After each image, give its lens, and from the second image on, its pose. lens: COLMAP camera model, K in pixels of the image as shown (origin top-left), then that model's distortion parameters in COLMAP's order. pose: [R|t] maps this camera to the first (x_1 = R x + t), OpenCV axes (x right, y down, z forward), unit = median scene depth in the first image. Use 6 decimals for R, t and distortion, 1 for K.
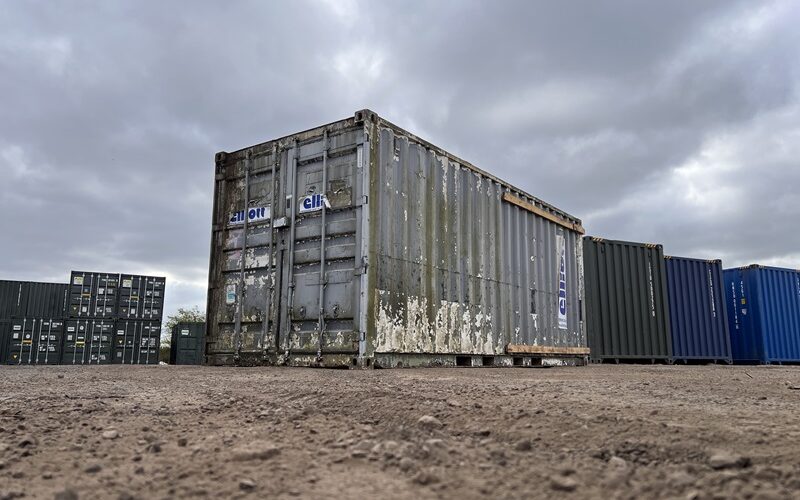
lens RADIAL K [[595.9, 0, 400.0], [0, 595.9, 250.0], [0, 0, 1]] dist [-0.002325, -0.012830]
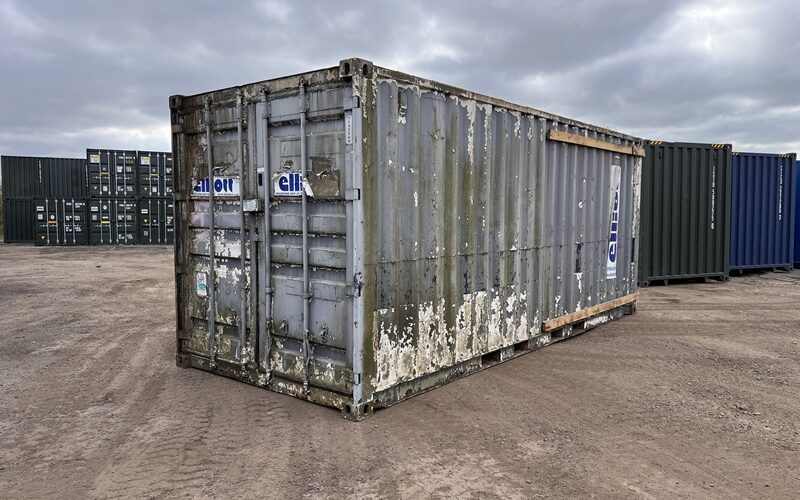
lens RADIAL K [[593.1, 0, 400.0], [0, 593.1, 250.0], [0, 0, 1]] dist [0.001830, -0.008747]
pose [[0.998554, -0.001284, -0.053737, 0.027114], [0.014593, 0.968646, 0.248017, -0.166019], [0.051733, -0.248443, 0.967264, 0.250260]]
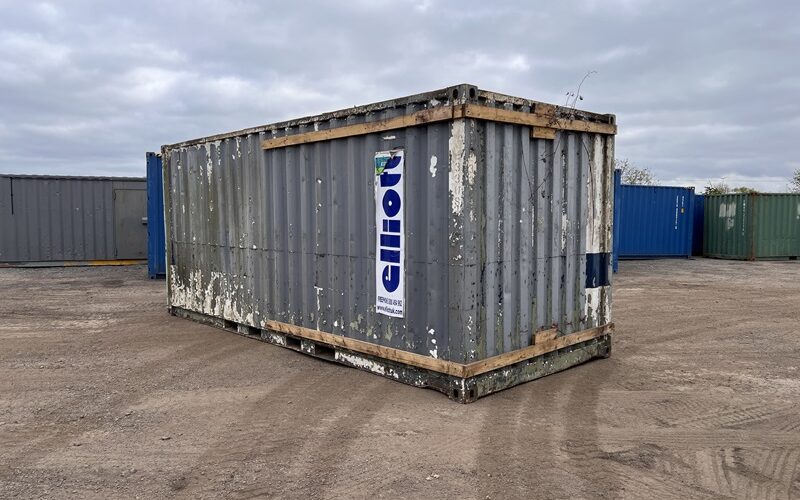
lens RADIAL K [[593.1, 0, 400.0], [0, 593.1, 250.0], [0, 0, 1]] dist [0.001830, -0.008747]
pose [[-0.146830, 0.055222, -0.987619, 1.161837], [0.177680, 0.983673, 0.028585, 0.075615], [0.973073, -0.171283, -0.154245, 1.536236]]
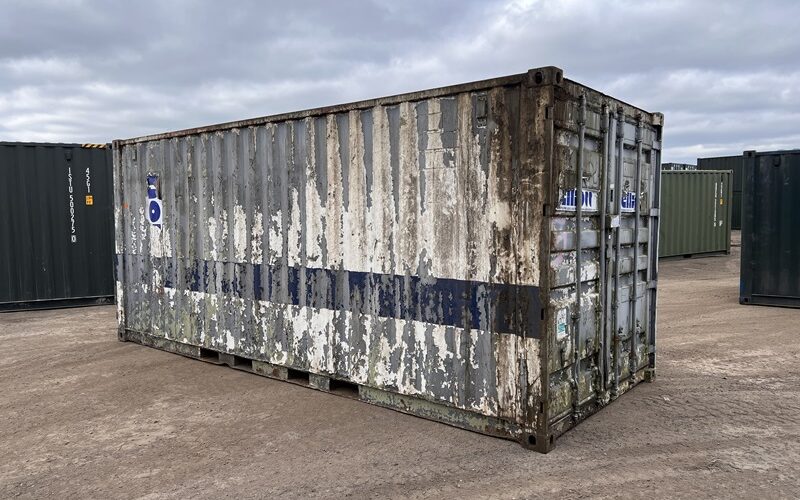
lens RADIAL K [[593.1, 0, 400.0], [0, 593.1, 250.0], [0, 0, 1]] dist [0.001830, -0.008747]
pose [[0.079148, -0.067864, 0.994550, -0.908961], [-0.175943, 0.981067, 0.080946, -0.022978], [-0.981213, -0.181391, 0.065709, 1.140227]]
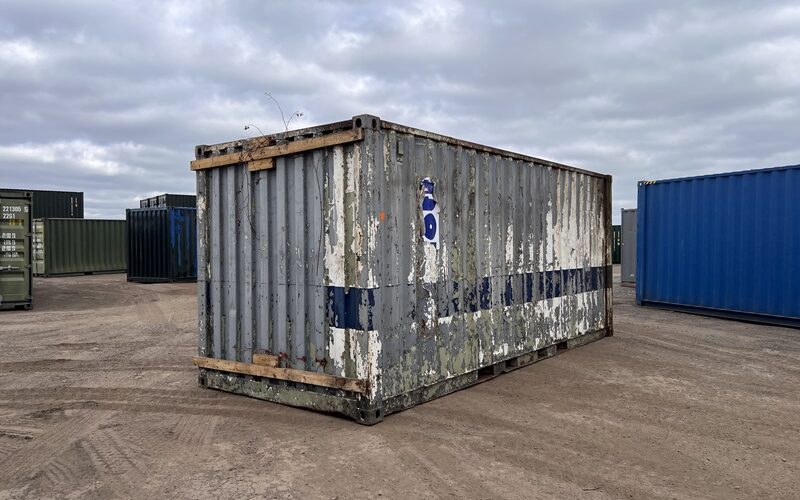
lens RADIAL K [[645.2, 0, 400.0], [0, 645.2, 250.0], [0, 0, 1]] dist [0.210432, -0.236031]
pose [[-0.999588, -0.000618, 0.028701, 0.103260], [-0.005576, 0.984903, -0.173015, 0.259499], [-0.028160, -0.173104, -0.984501, 2.527208]]
